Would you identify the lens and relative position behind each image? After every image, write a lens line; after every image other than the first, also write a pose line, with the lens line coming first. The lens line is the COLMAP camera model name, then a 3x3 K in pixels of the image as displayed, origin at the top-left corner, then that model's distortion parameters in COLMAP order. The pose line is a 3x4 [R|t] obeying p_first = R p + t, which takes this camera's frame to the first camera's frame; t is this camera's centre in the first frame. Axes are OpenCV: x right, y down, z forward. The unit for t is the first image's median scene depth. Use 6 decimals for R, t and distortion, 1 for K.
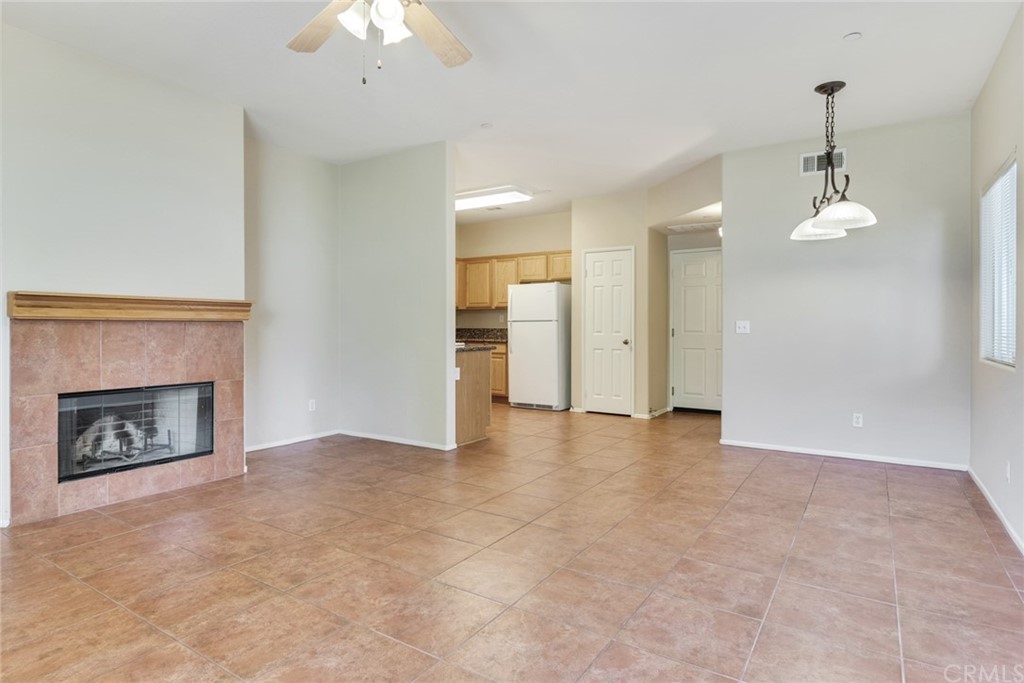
lens RADIAL K [[555.3, 0, 508.5], [0, 555.3, 324.1], [0, 0, 1]] dist [0.000832, 0.000249]
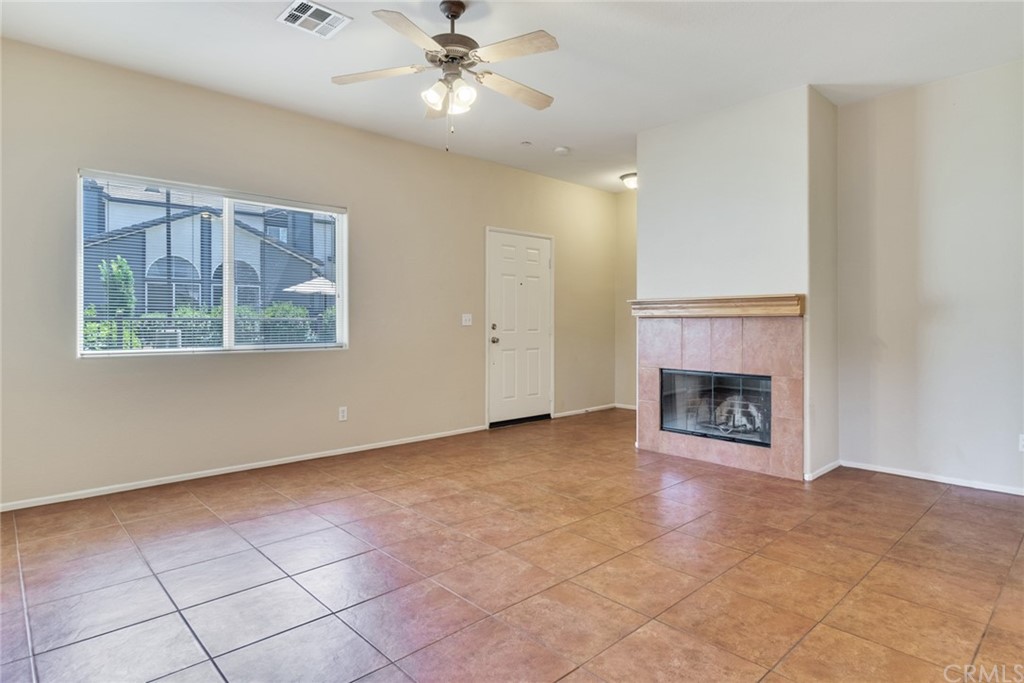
lens RADIAL K [[555.3, 0, 508.5], [0, 555.3, 324.1], [0, 0, 1]] dist [0.000832, 0.000249]
pose [[-0.233267, 0.000885, -0.972412, 0.648913], [0.004312, 0.999991, -0.000125, 0.007907], [0.972403, -0.004222, -0.233269, 0.895136]]
